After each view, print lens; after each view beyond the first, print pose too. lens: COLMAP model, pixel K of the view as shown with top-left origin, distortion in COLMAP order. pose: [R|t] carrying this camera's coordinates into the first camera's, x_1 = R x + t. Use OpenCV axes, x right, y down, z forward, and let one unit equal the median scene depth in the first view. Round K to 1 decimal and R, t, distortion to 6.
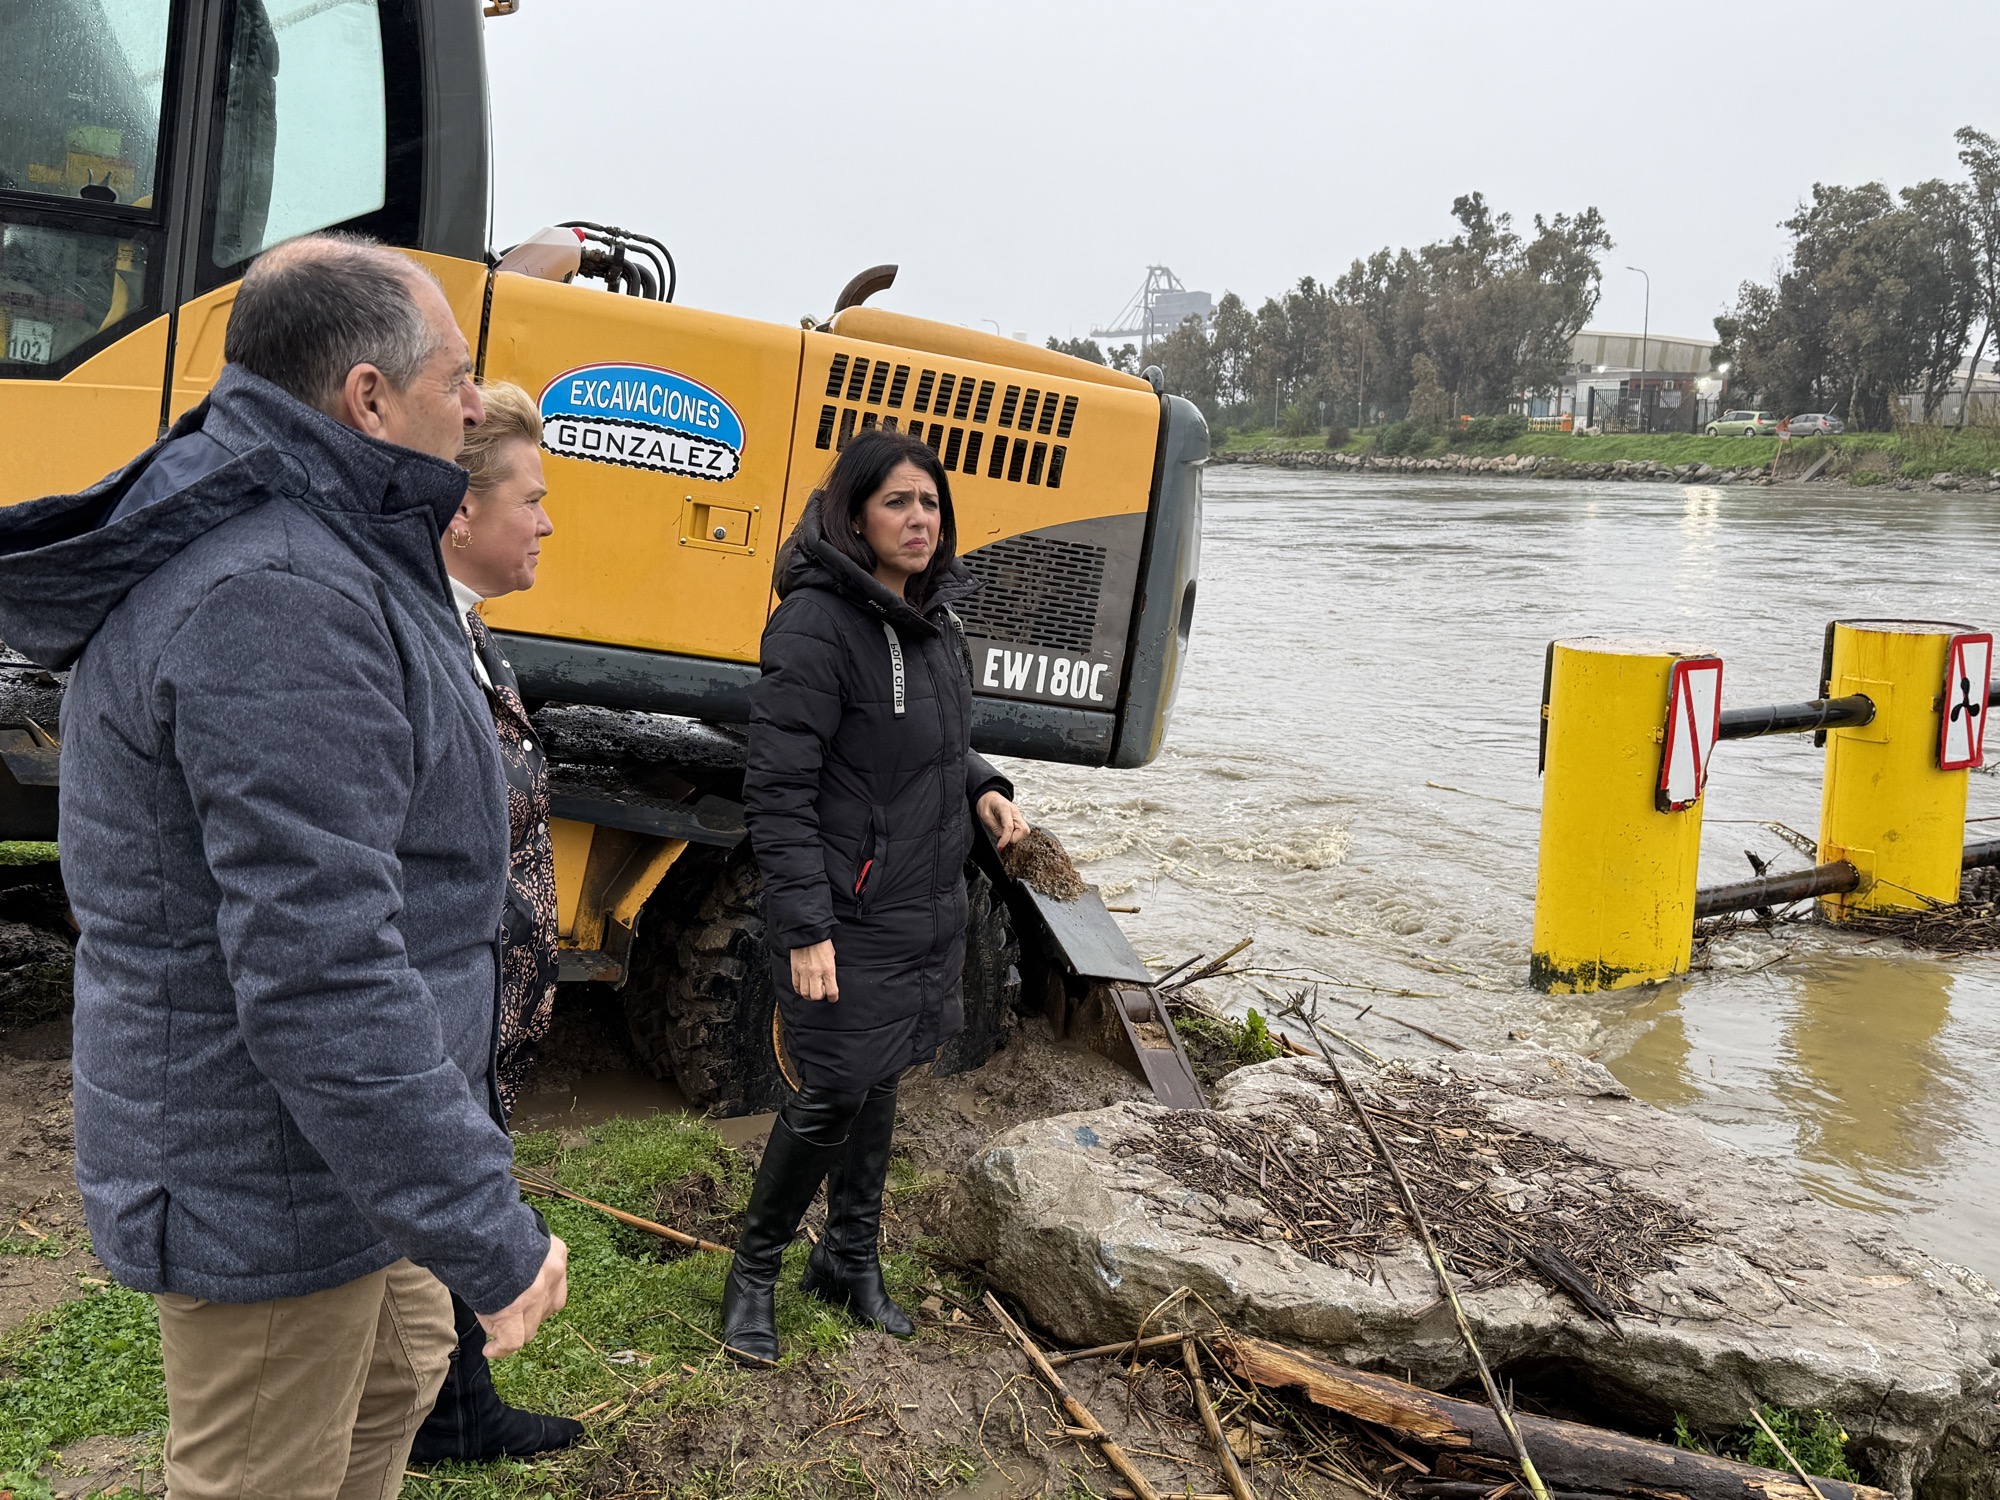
lens RADIAL K [[1926.8, 0, 1000.0], [0, 1926.8, 750.0], [0, 0, 1]] dist [0.199547, -0.439935]
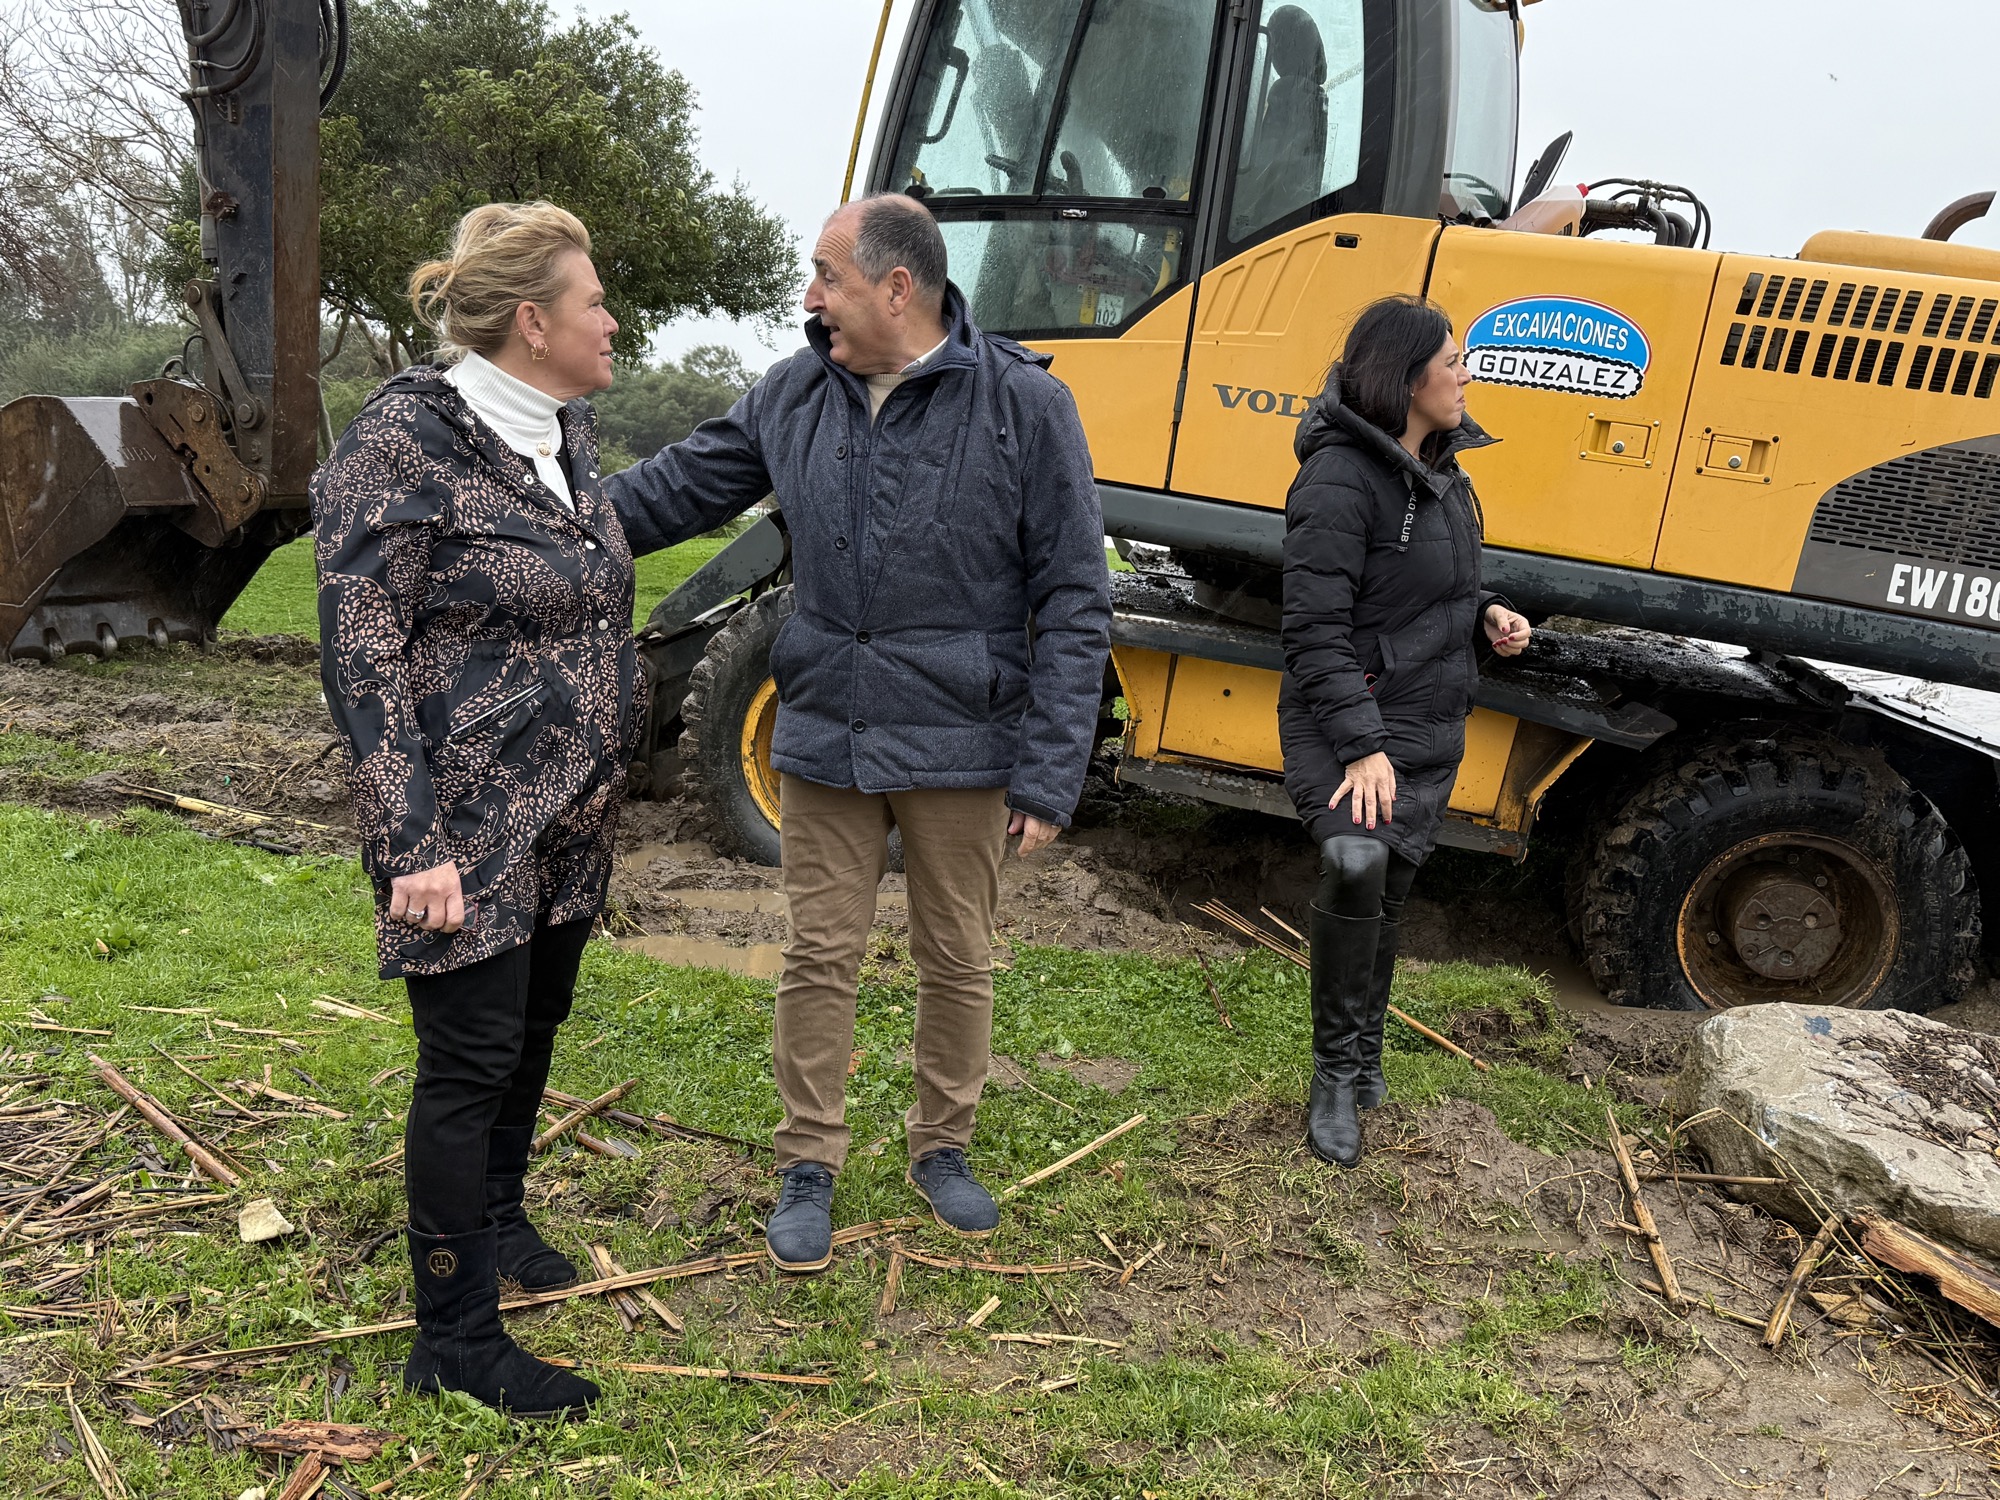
lens RADIAL K [[1926.8, 0, 1000.0], [0, 1926.8, 750.0], [0, 0, 1]] dist [0.199547, -0.439935]
pose [[0.760675, 0.088528, -0.643068, 0.315166], [-0.092852, 0.995309, 0.027187, 0.059199], [0.642458, 0.039030, 0.765327, -0.052684]]
